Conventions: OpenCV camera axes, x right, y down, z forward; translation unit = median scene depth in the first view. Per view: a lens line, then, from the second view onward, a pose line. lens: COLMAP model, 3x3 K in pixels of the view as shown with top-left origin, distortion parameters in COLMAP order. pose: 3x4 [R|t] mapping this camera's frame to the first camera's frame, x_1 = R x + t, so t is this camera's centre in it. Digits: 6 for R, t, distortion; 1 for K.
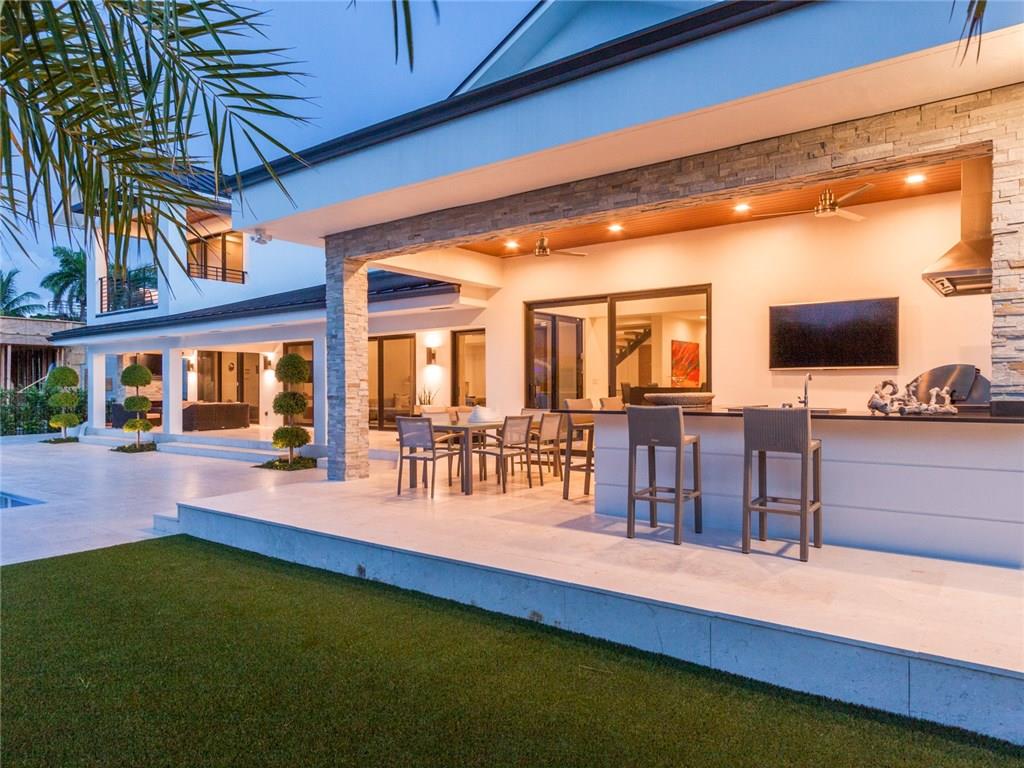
lens RADIAL K [[669.7, 0, 514.8], [0, 669.7, 386.7], [0, 0, 1]] dist [0.005235, 0.001629]
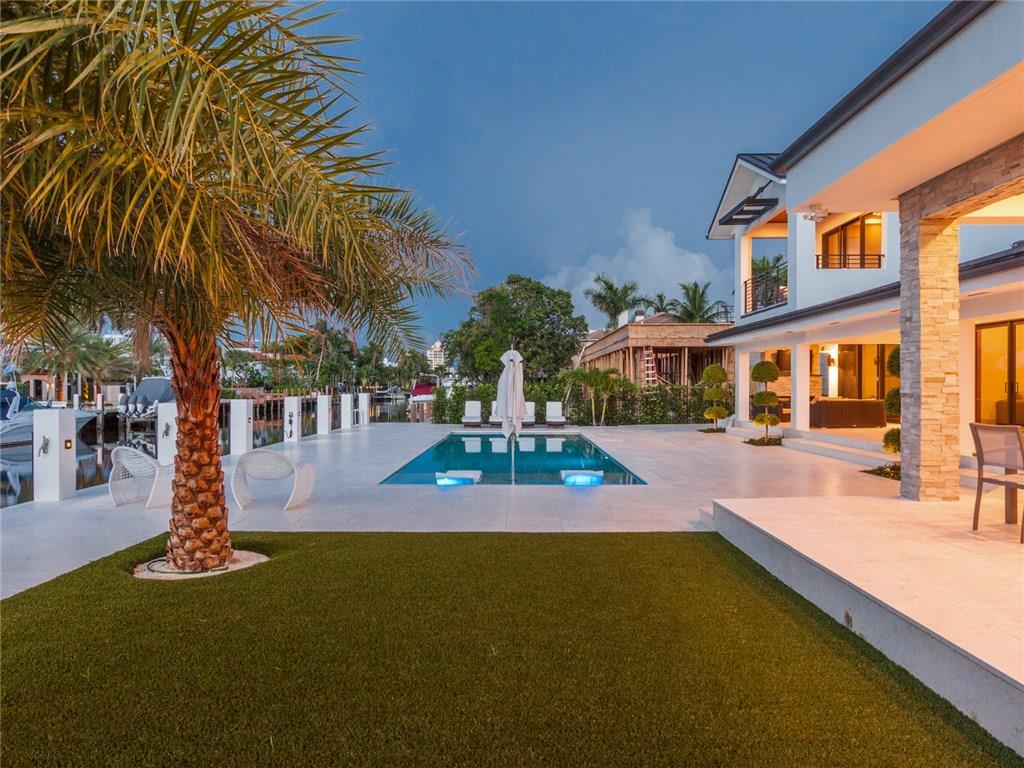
lens RADIAL K [[684.0, 0, 512.0], [0, 684.0, 384.0], [0, 0, 1]] dist [0.005600, -0.000186]
pose [[0.599571, -0.000244, -0.800322, 0.101992], [0.002309, 0.999996, 0.001425, 0.000433], [0.800319, -0.002702, 0.599569, 0.128218]]
